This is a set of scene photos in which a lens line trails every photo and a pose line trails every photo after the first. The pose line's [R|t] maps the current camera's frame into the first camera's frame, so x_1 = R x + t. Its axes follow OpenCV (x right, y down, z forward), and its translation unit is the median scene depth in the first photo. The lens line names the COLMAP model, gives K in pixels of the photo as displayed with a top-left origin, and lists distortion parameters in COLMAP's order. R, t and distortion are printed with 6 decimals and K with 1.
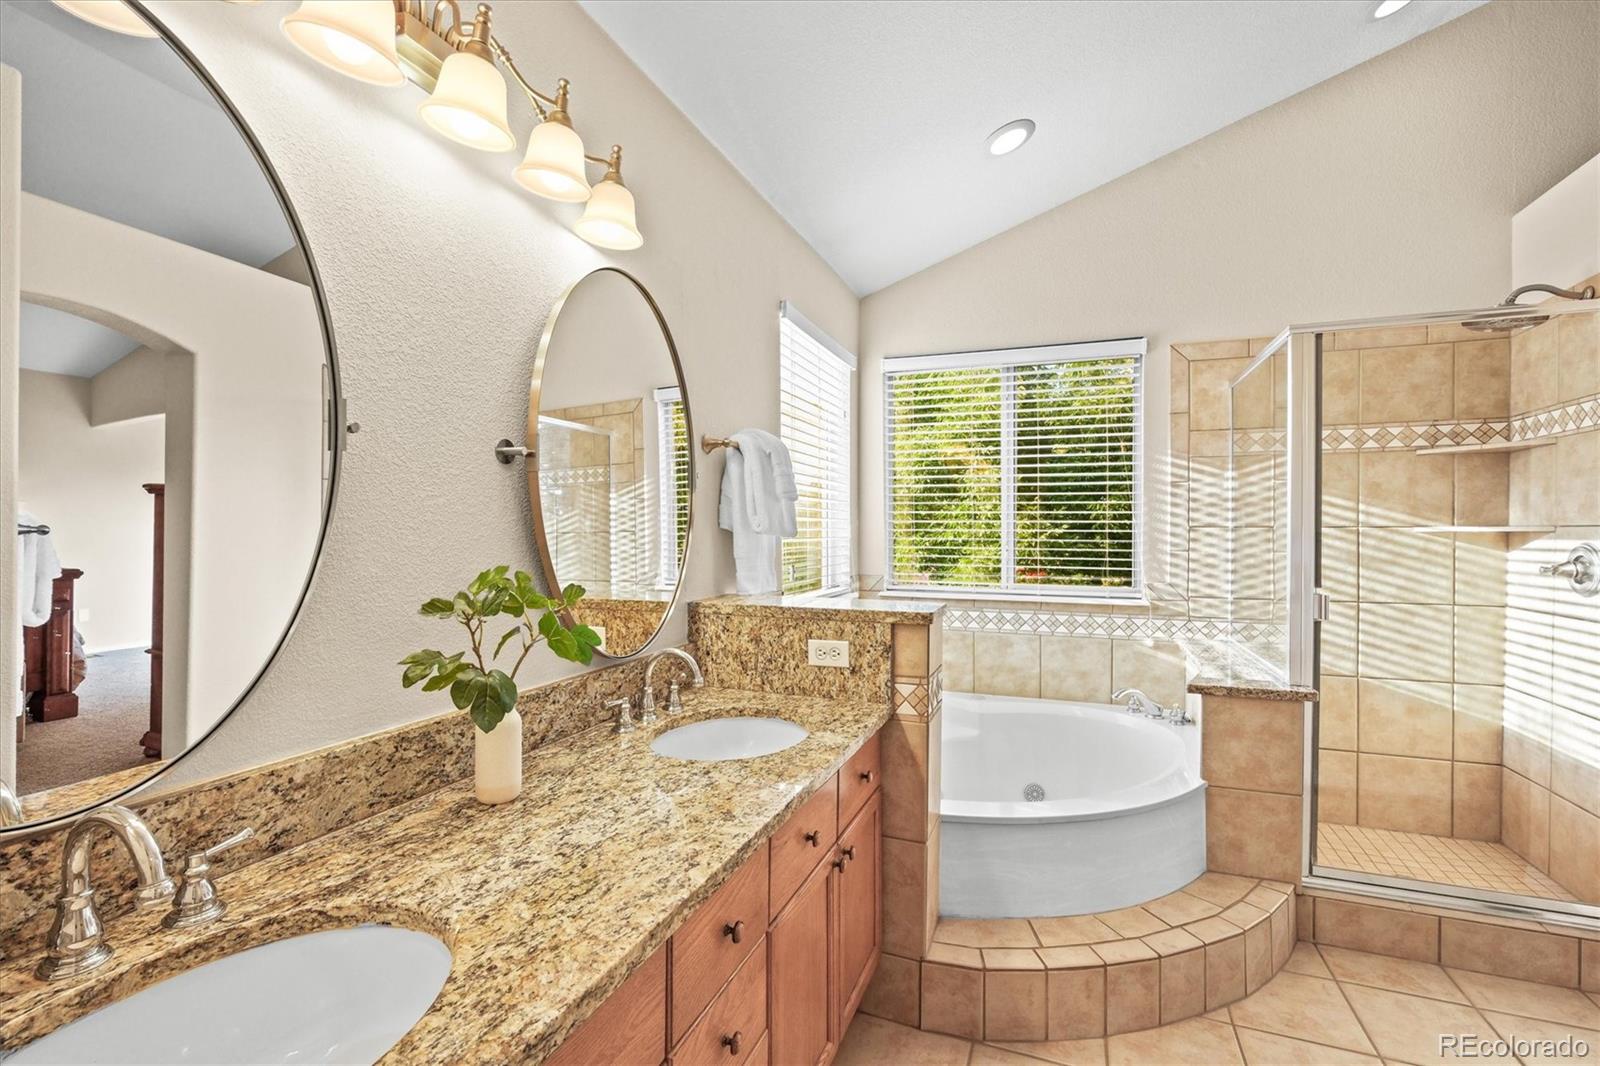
lens RADIAL K [[704.1, 0, 798.3], [0, 704.1, 533.3], [0, 0, 1]] dist [0.001227, -0.001390]
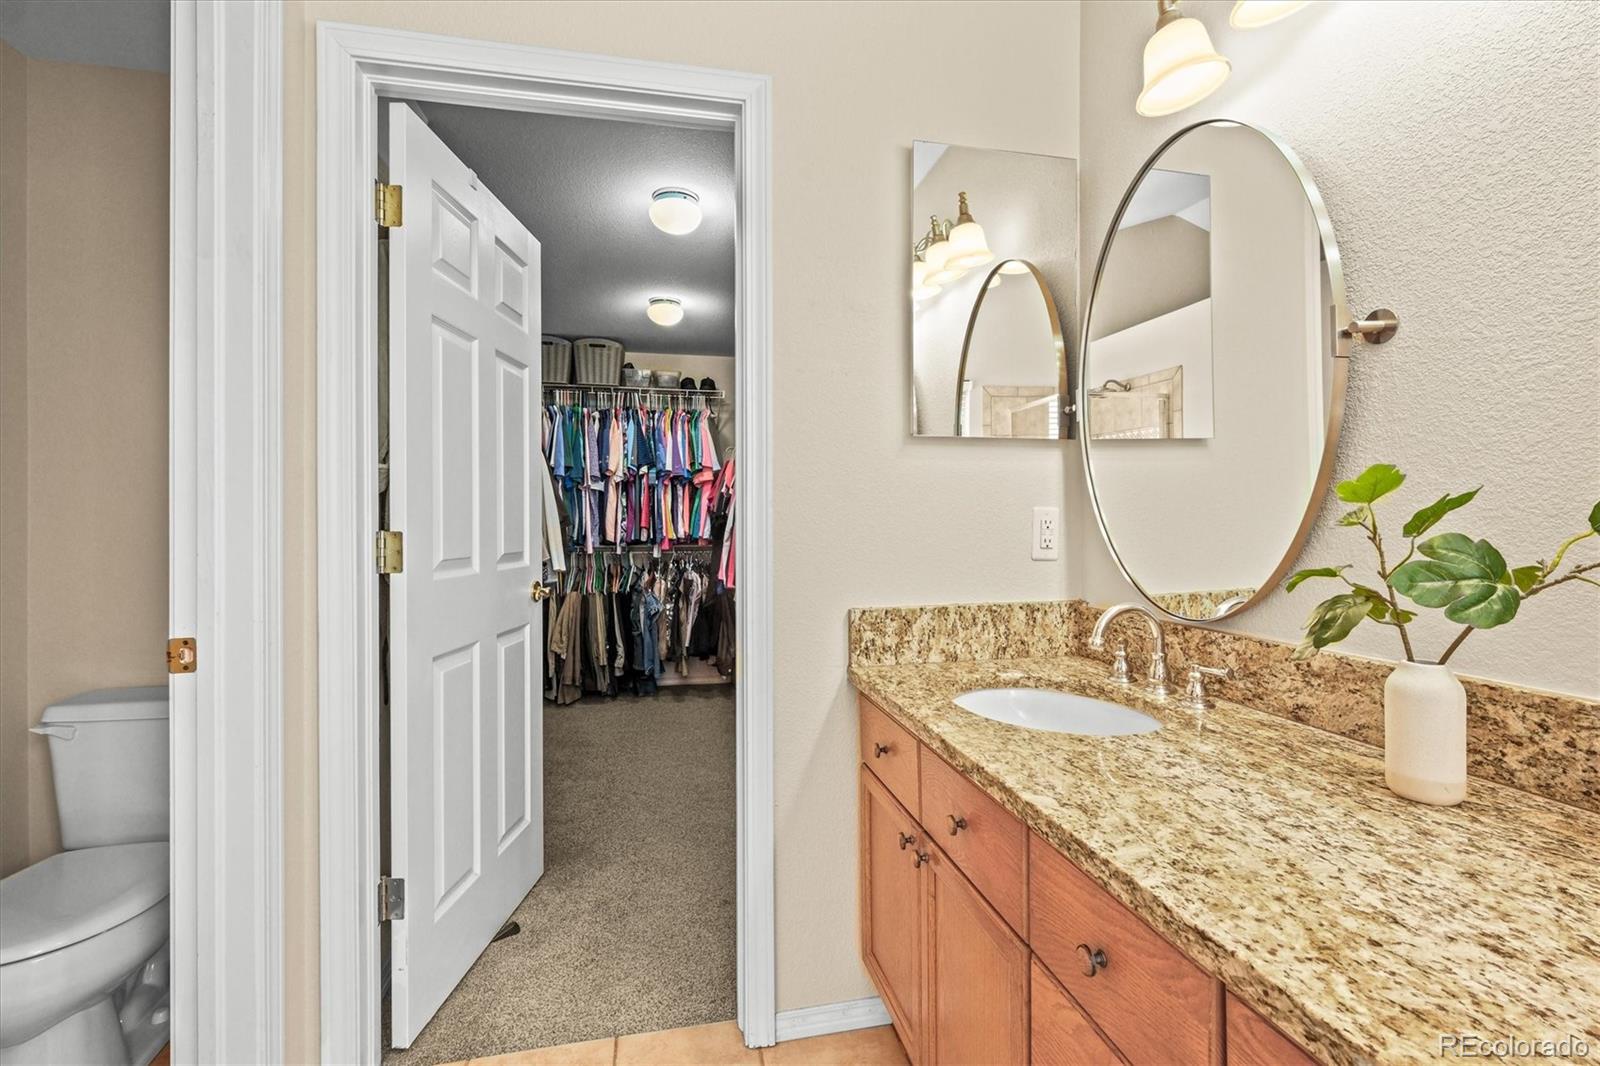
lens RADIAL K [[704.1, 0, 797.5], [0, 704.1, 527.5], [0, 0, 1]] dist [0.001227, -0.001390]
pose [[-0.840198, 0.003171, -0.542270, 0.549687], [0.002994, 0.999995, 0.001208, 0.123599], [0.542271, -0.000608, -0.840204, 1.446077]]
